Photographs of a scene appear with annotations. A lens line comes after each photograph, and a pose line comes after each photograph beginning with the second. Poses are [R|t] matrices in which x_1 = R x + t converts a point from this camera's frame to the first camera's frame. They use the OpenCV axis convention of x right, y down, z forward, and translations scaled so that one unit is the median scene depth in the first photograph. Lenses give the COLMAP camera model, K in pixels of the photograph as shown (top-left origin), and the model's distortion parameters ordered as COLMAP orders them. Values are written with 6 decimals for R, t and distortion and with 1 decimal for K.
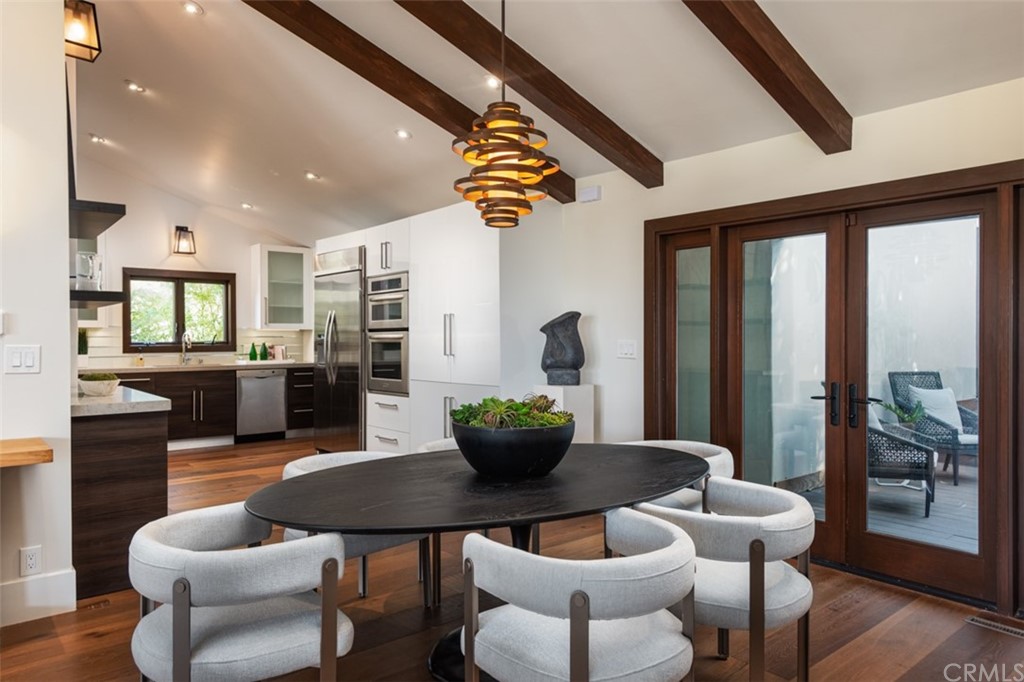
lens RADIAL K [[596.4, 0, 517.2], [0, 596.4, 340.9], [0, 0, 1]] dist [0.029871, -0.000659]
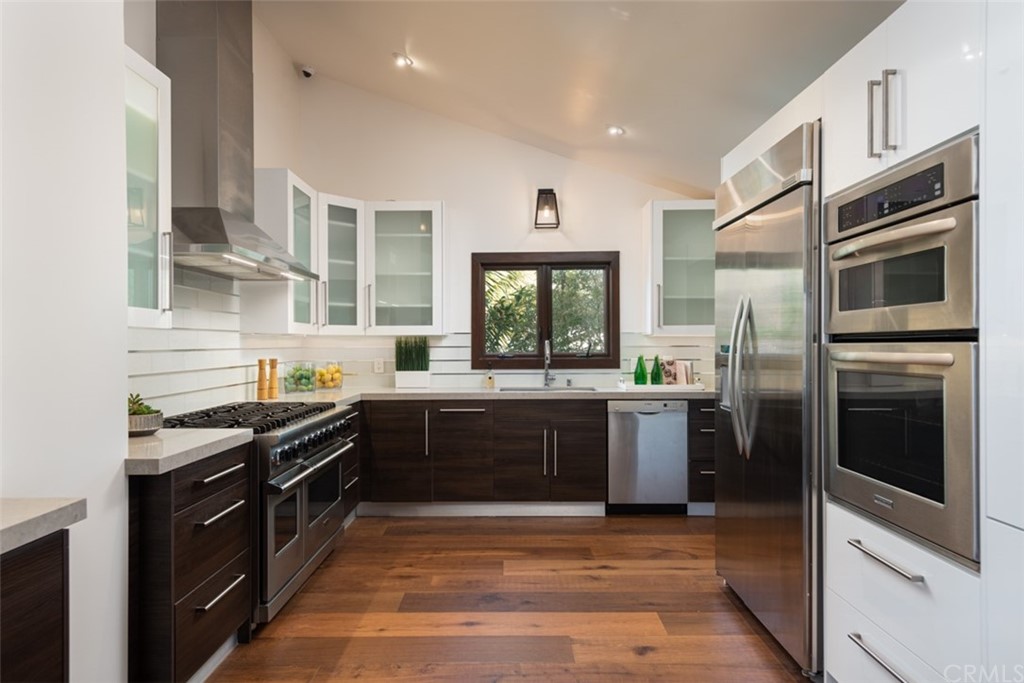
lens RADIAL K [[596.4, 0, 517.2], [0, 596.4, 341.4], [0, 0, 1]] dist [0.029871, -0.000659]
pose [[0.731426, 0.000907, -0.681920, -0.144374], [-0.004090, 0.999987, -0.003057, -0.014539], [0.681908, 0.005025, 0.731420, 0.634228]]
